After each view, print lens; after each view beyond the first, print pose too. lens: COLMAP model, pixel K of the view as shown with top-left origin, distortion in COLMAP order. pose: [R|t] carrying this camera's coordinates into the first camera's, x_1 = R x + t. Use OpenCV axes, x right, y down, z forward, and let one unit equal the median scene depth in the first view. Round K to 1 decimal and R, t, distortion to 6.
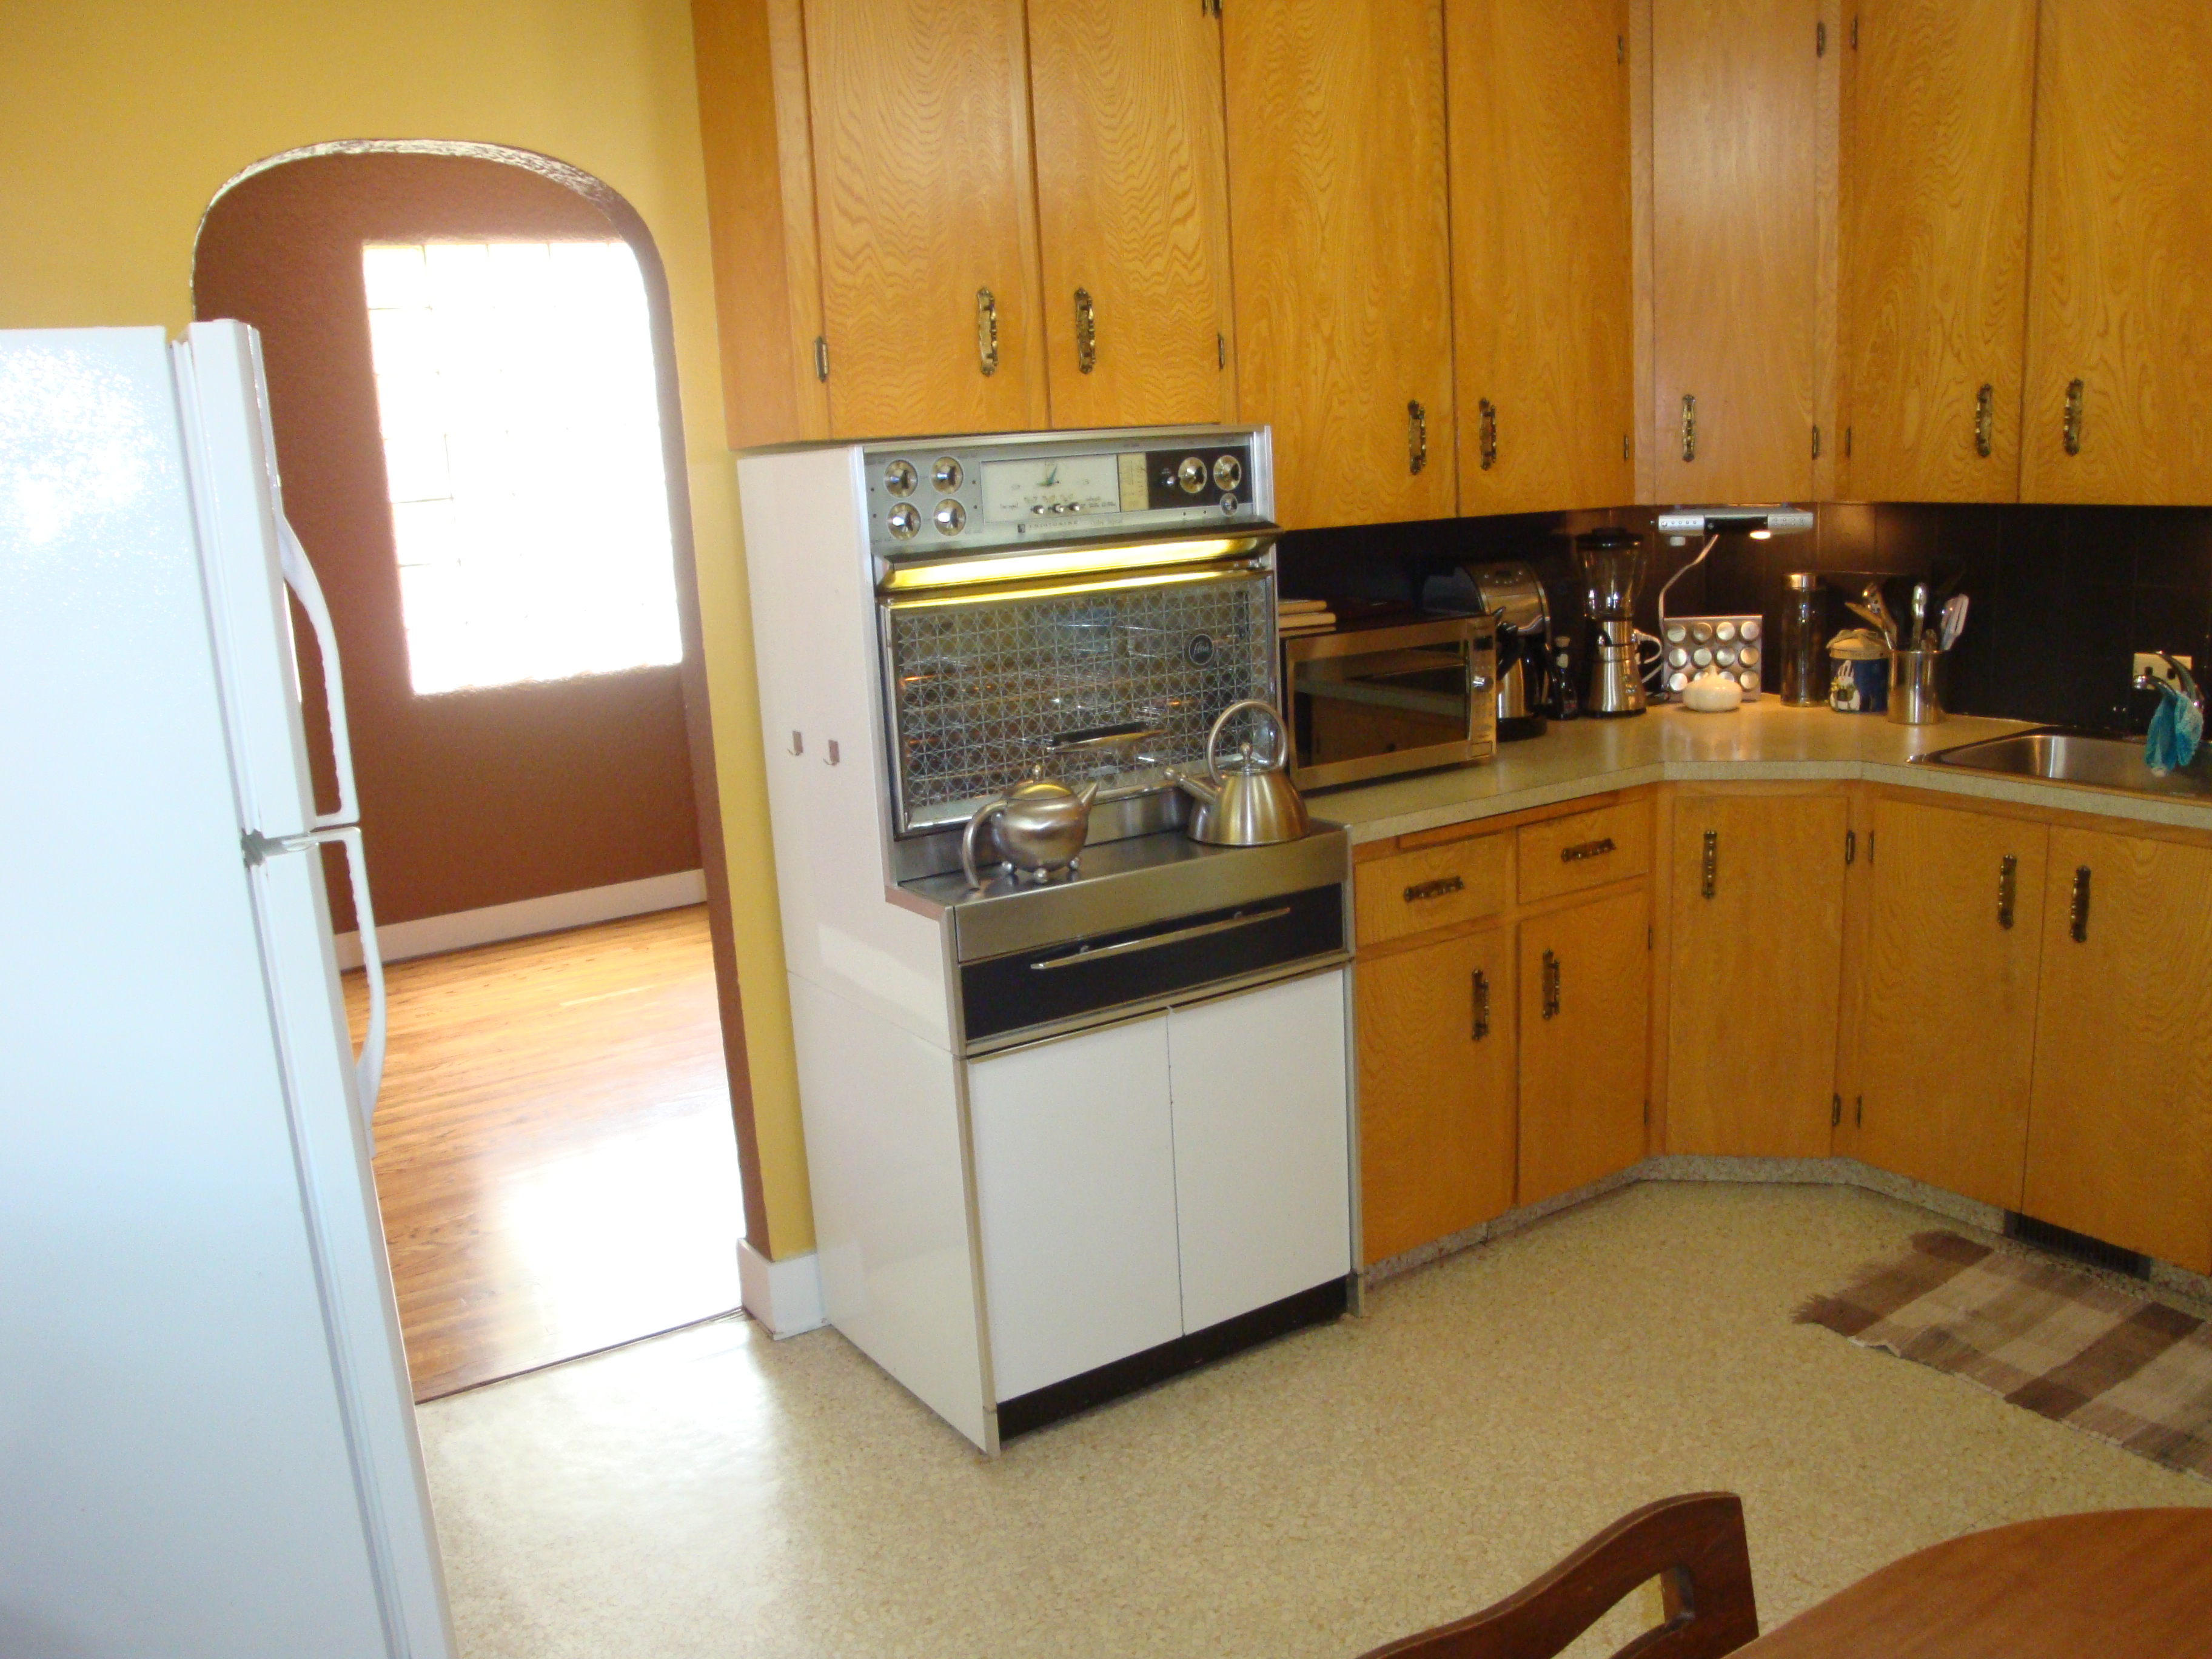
lens RADIAL K [[1844.9, 0, 1140.1], [0, 1844.9, 867.0], [0, 0, 1]] dist [-0.164448, 0.146815]
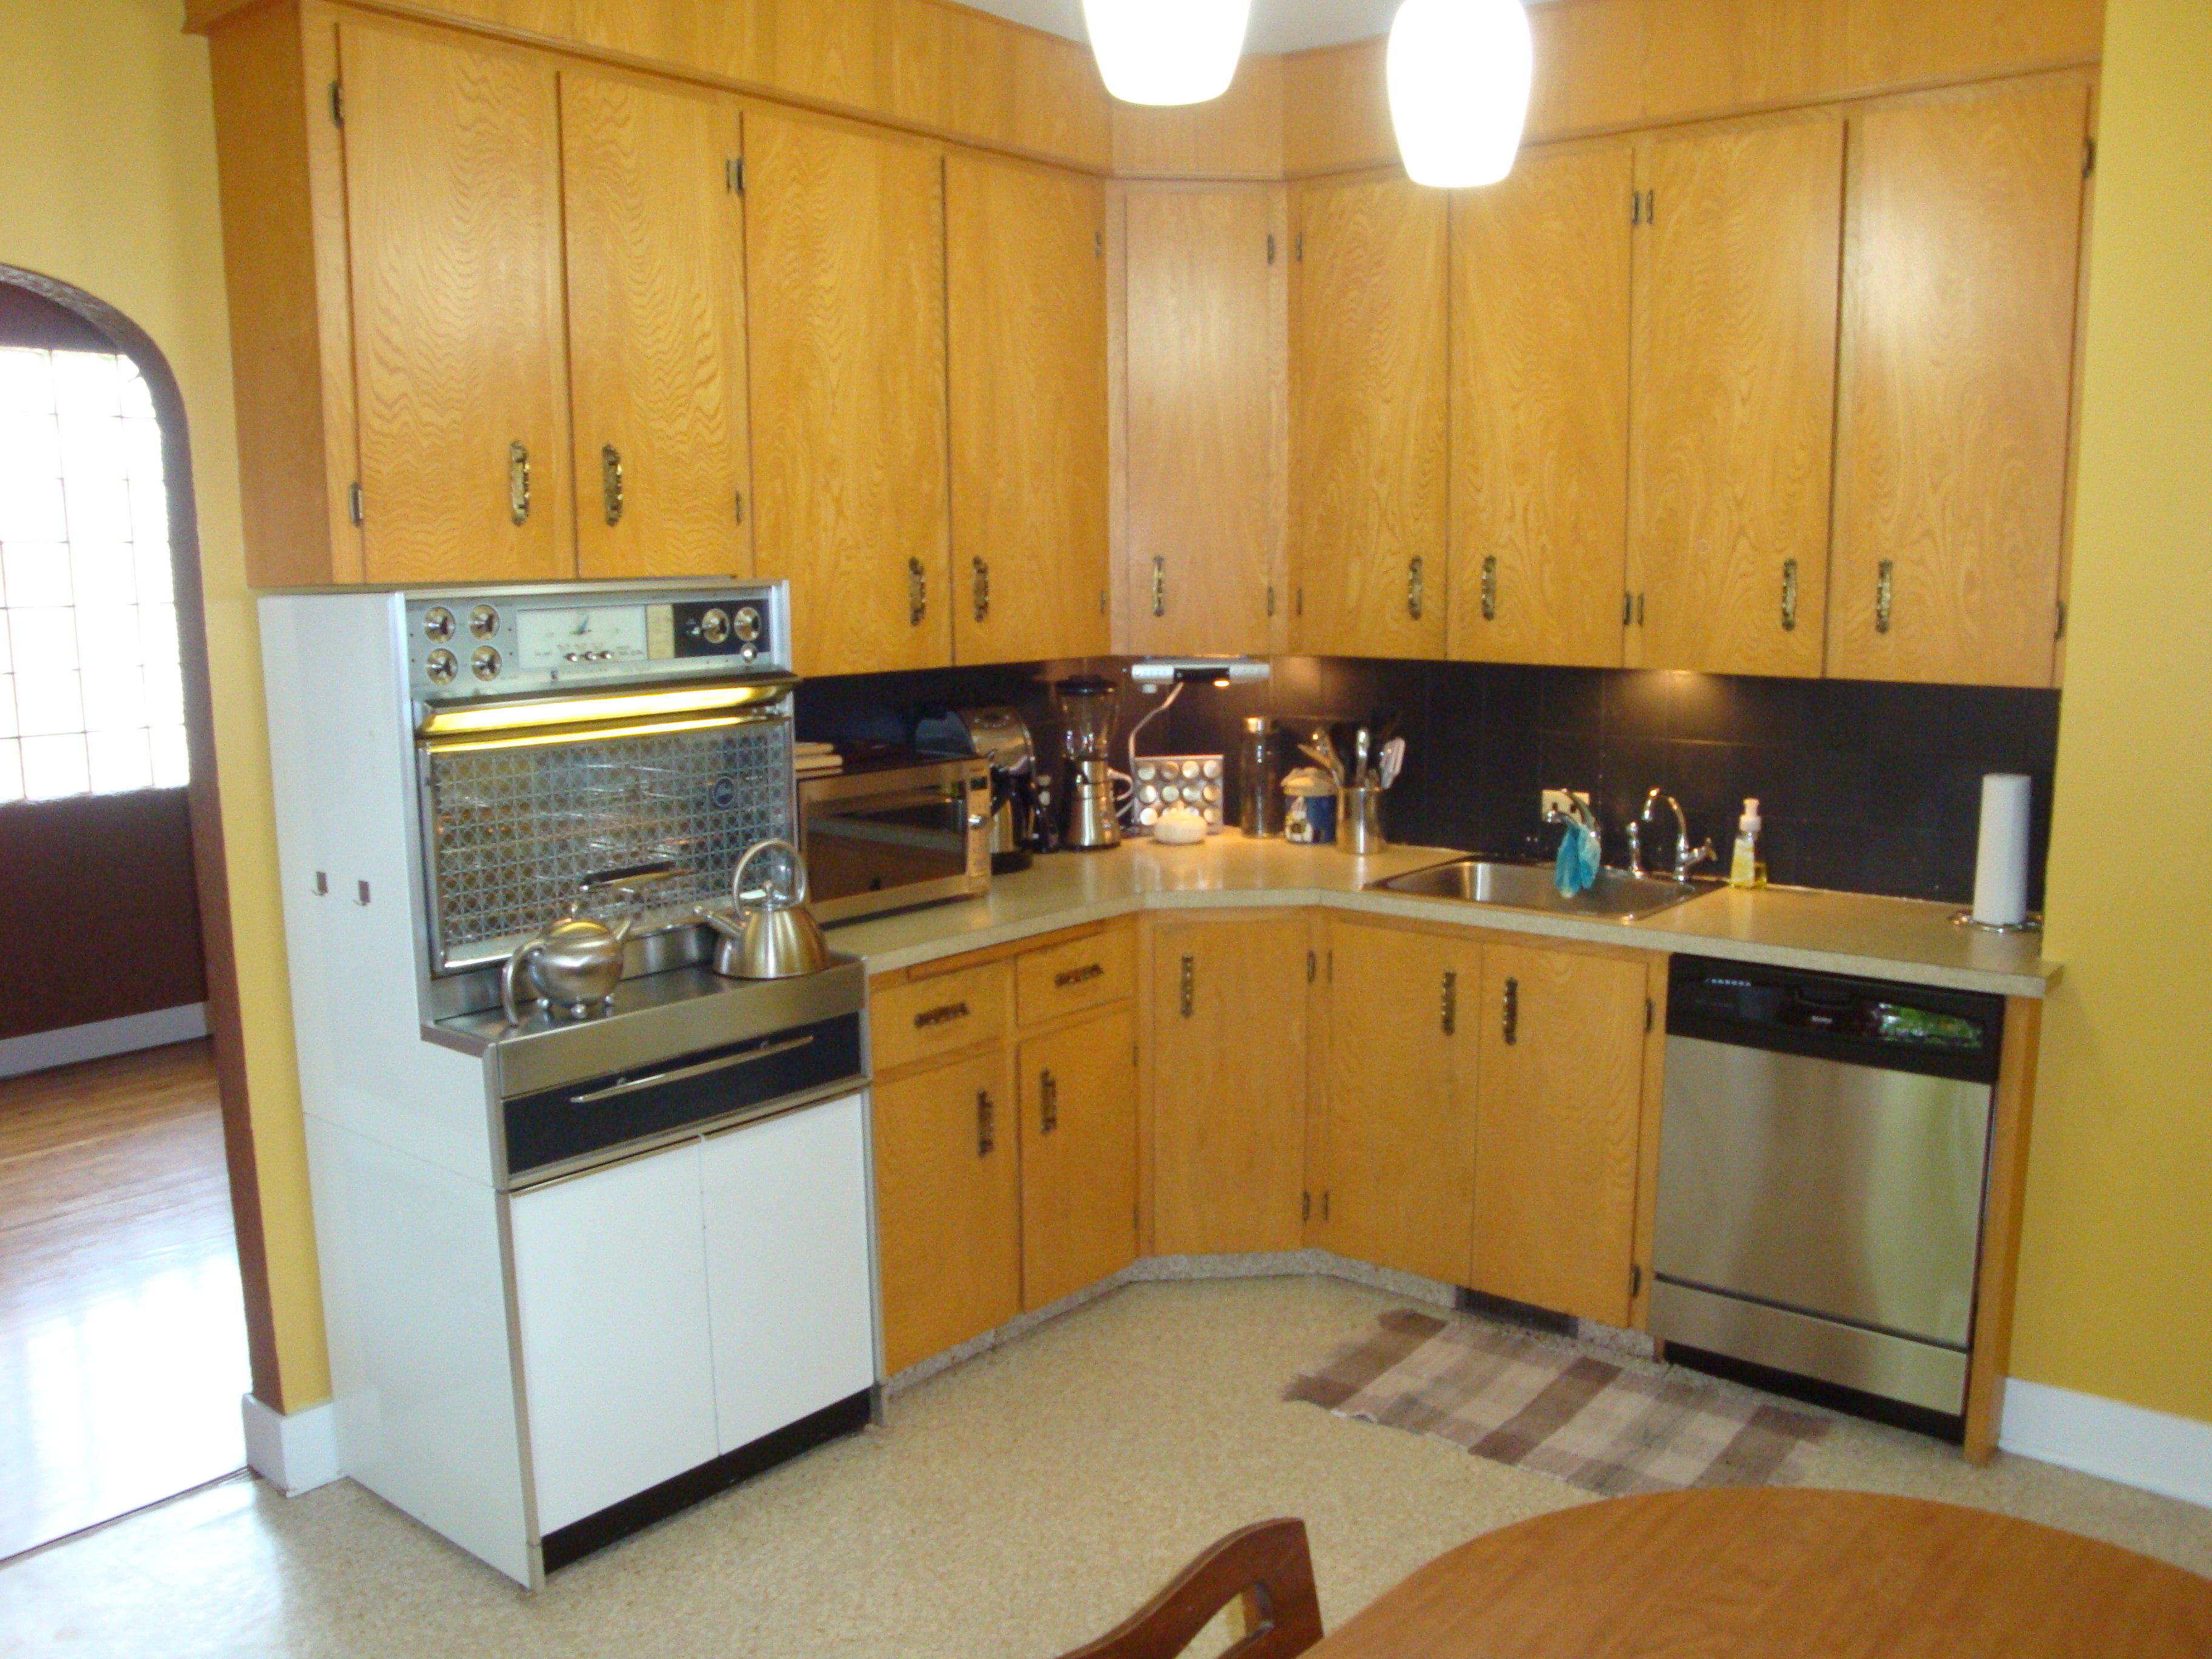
lens RADIAL K [[1849.3, 0, 1120.8], [0, 1849.3, 854.9], [0, 0, 1]] dist [-0.167171, 0.154702]
pose [[0.957168, -0.004002, 0.289505, -0.049883], [0.025710, 0.997129, -0.071220, -0.001710], [-0.288389, 0.075612, 0.954523, -0.056519]]
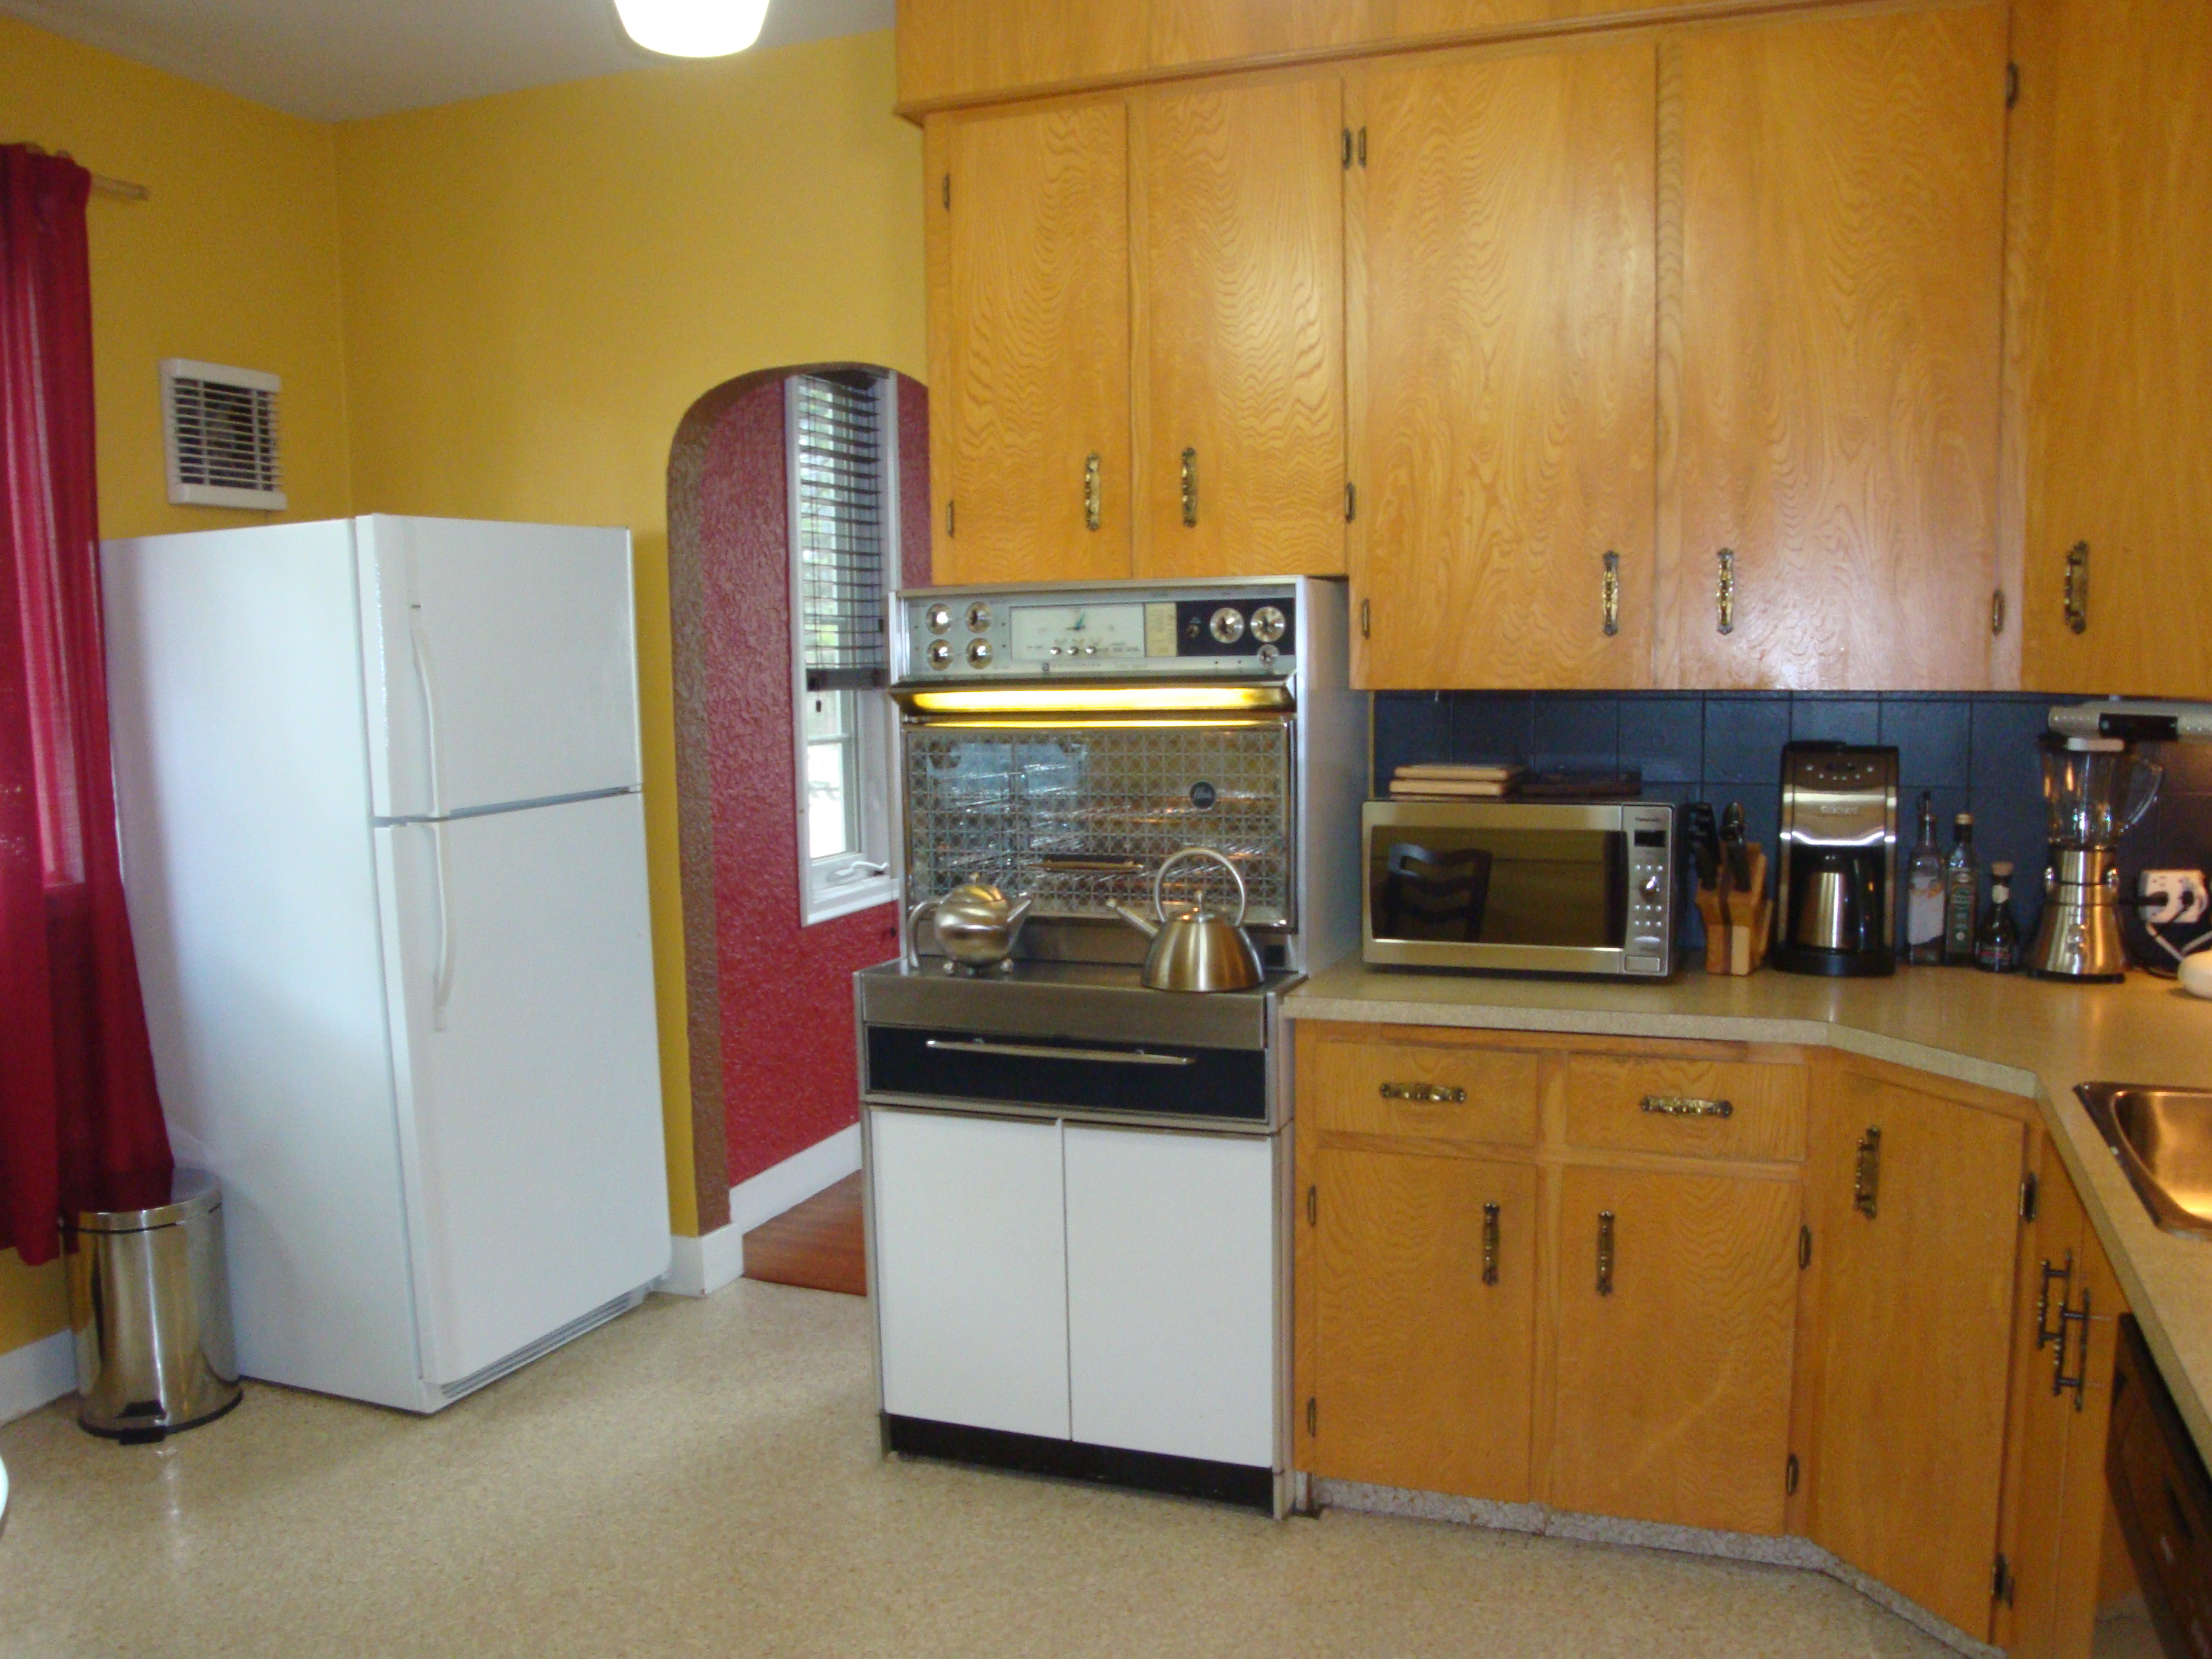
lens RADIAL K [[1851.3, 0, 1124.6], [0, 1851.3, 879.4], [0, 0, 1]] dist [-0.166314, 0.158365]
pose [[0.574058, 0.140799, -0.806618, 0.788063], [-0.194886, 0.980290, 0.032417, -0.091050], [0.795284, 0.138590, 0.590183, 0.343955]]
